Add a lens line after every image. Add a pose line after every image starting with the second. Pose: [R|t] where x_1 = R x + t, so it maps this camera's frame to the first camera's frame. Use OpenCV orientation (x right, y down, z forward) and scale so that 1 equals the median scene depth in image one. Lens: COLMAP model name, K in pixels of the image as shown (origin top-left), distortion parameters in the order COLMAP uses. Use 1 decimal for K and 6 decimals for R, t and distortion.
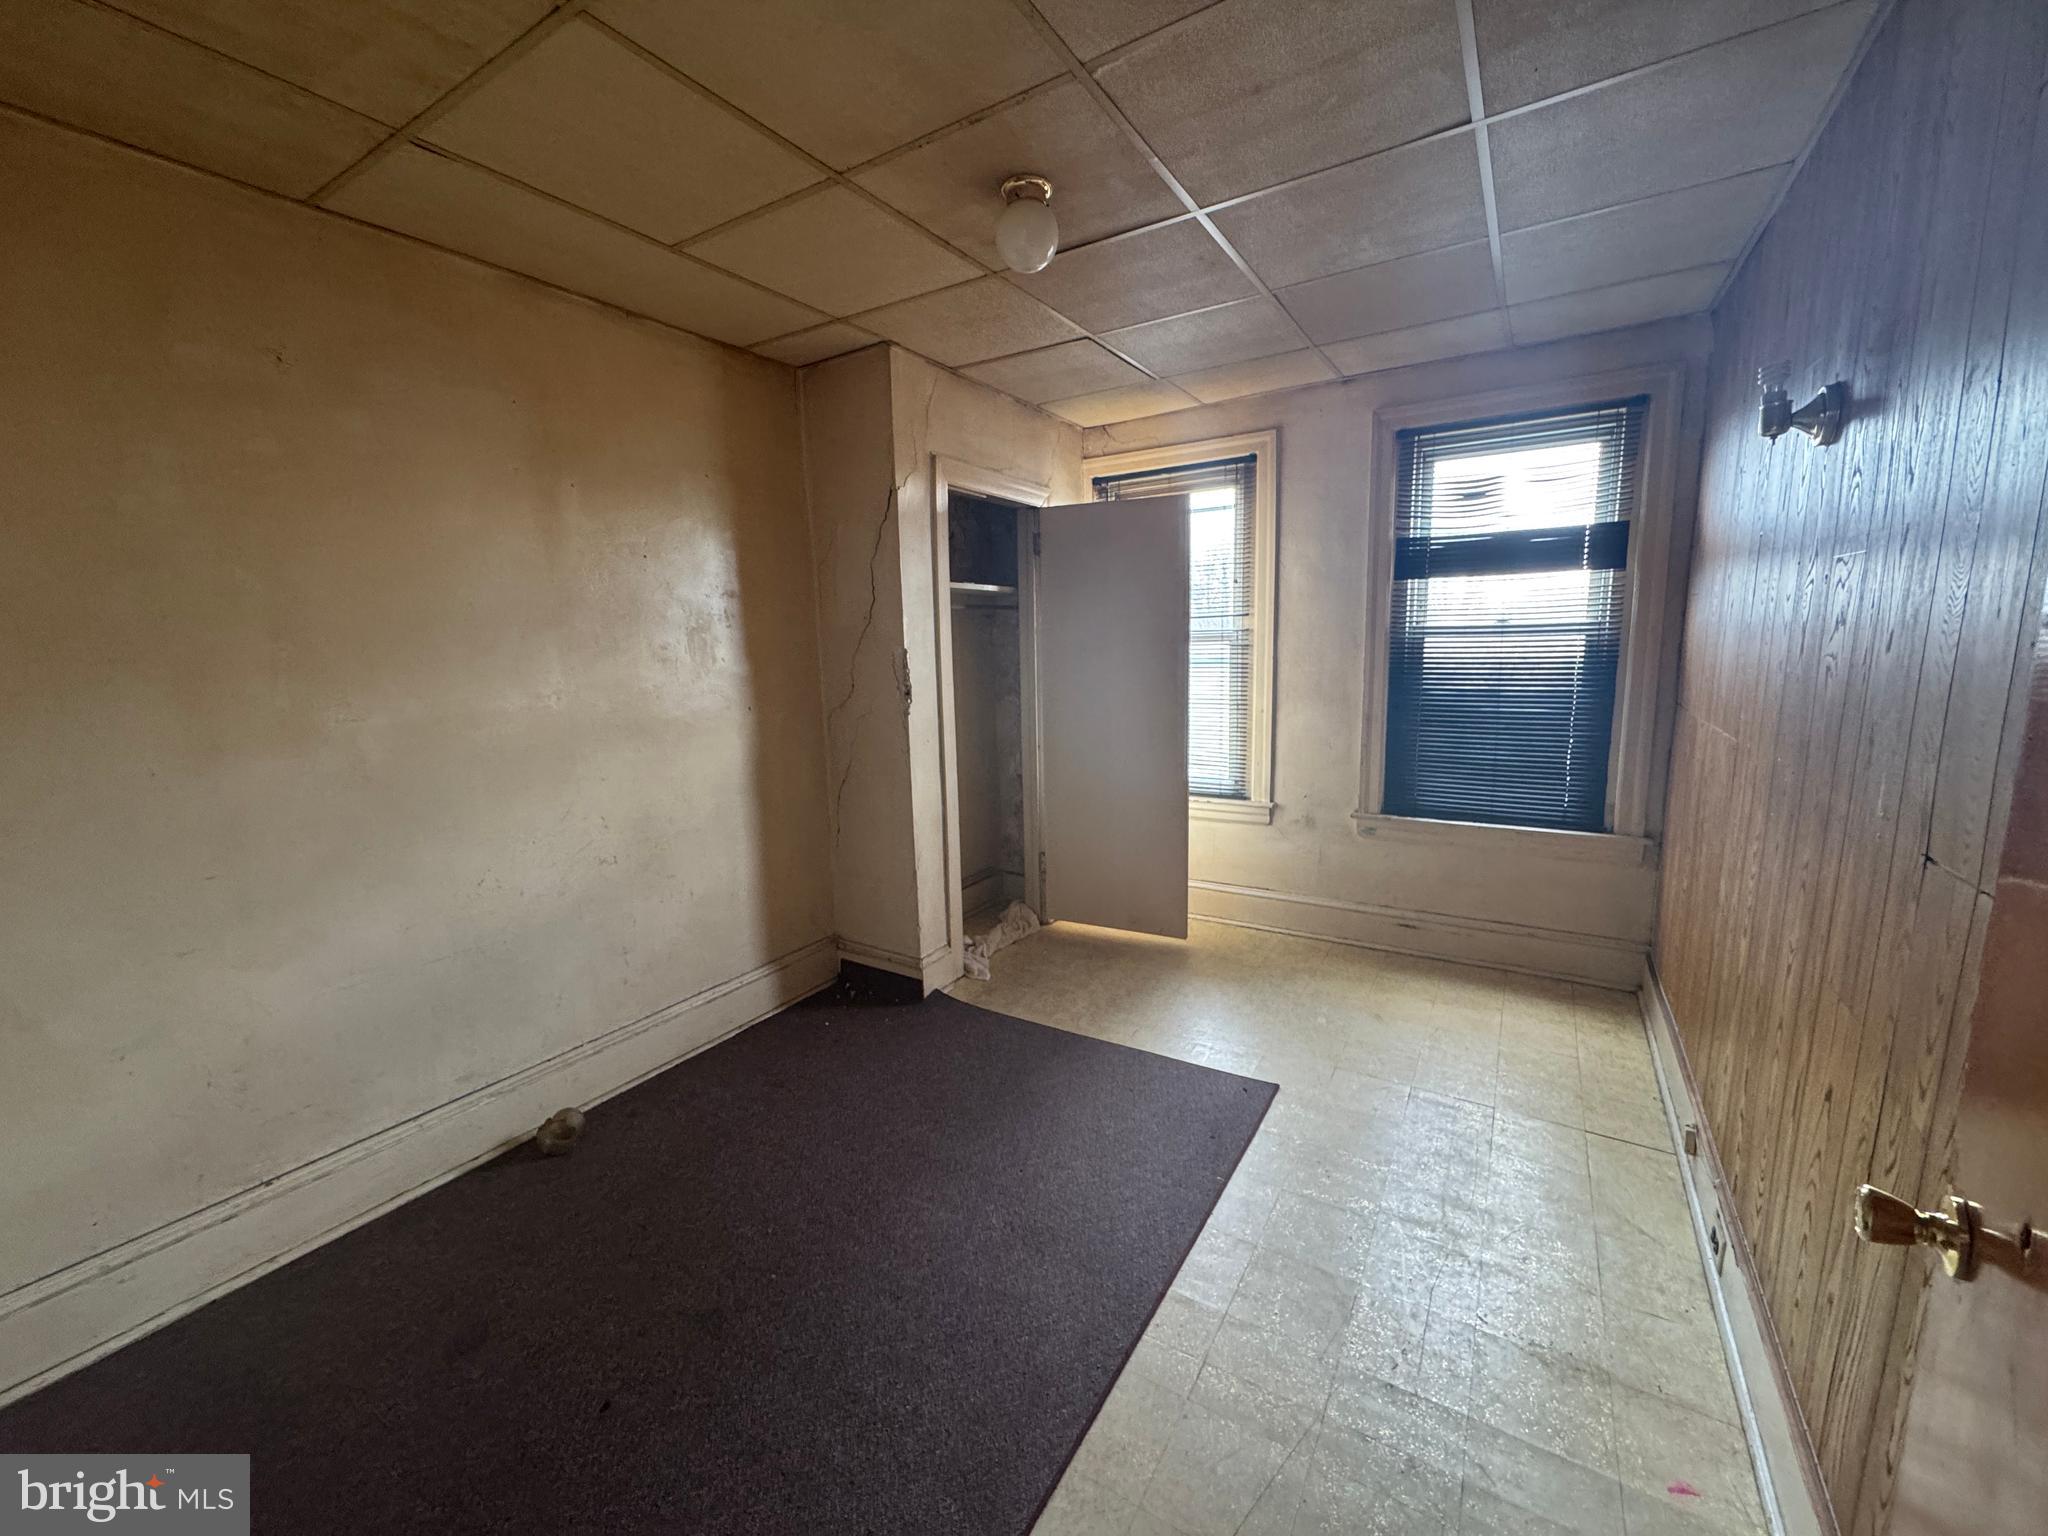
lens RADIAL K [[815.5, 0, 1026.0], [0, 815.5, 766.9], [0, 0, 1]] dist [-0.001519, -0.000254]
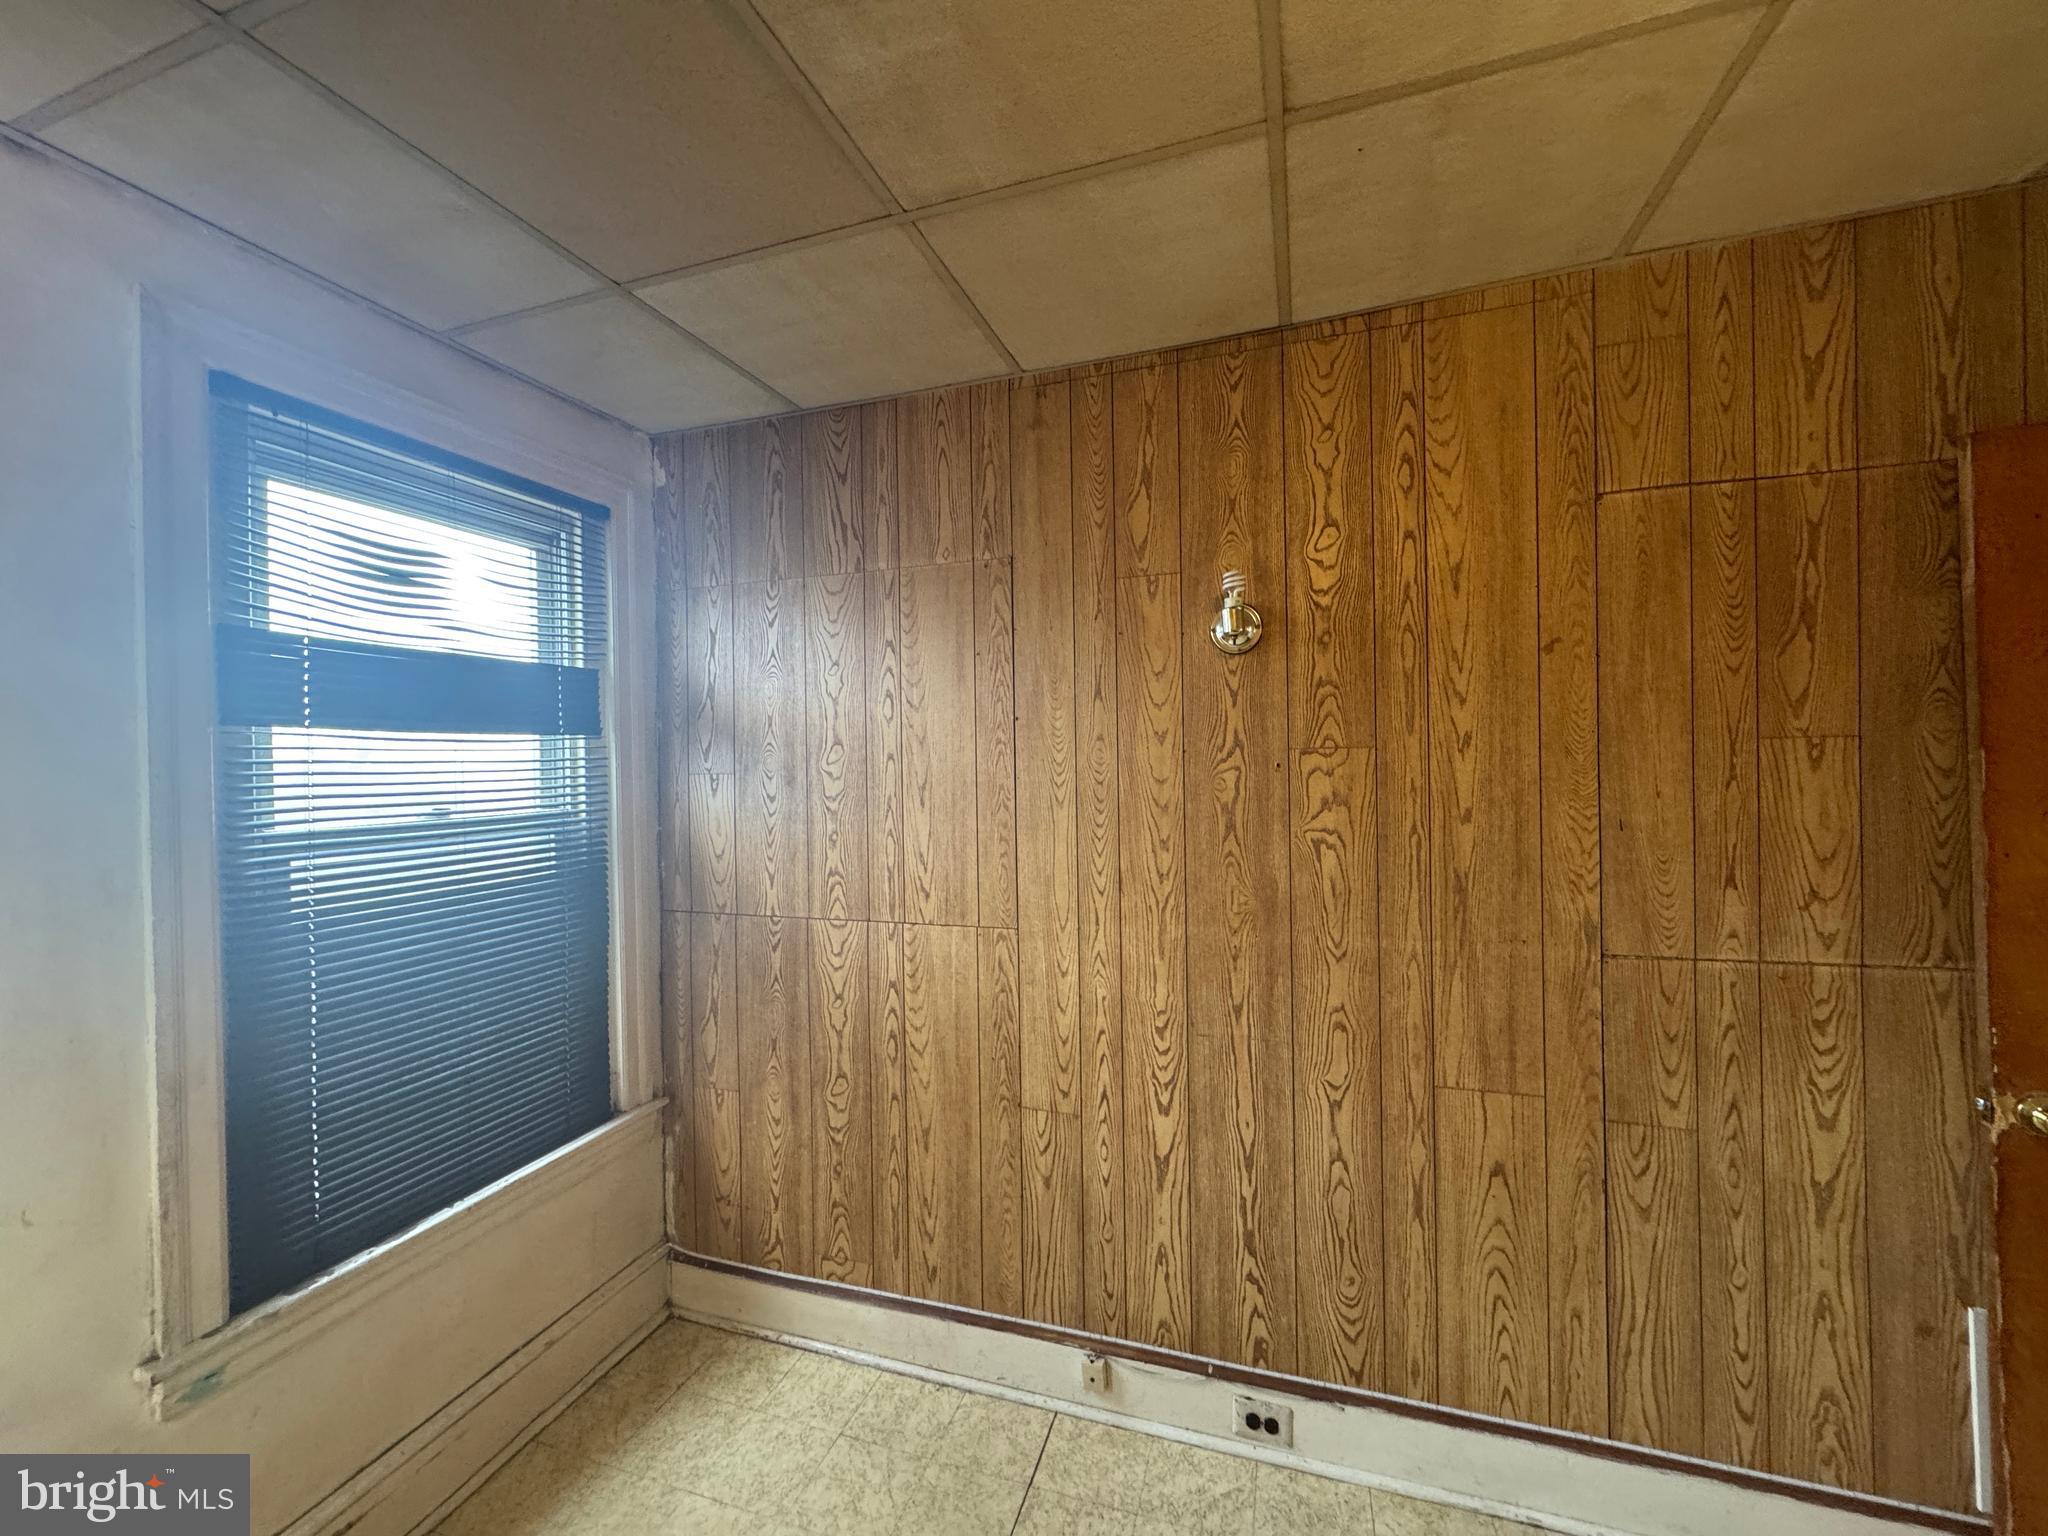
lens RADIAL K [[815.5, 0, 1023.6], [0, 815.5, 761.0], [0, 0, 1]] dist [-0.001519, -0.000254]
pose [[-0.231648, 0.028085, 0.972394, -0.034799], [0.186553, 0.982314, 0.016070, -0.152618], [-0.954745, 0.185125, -0.232790, 0.759086]]
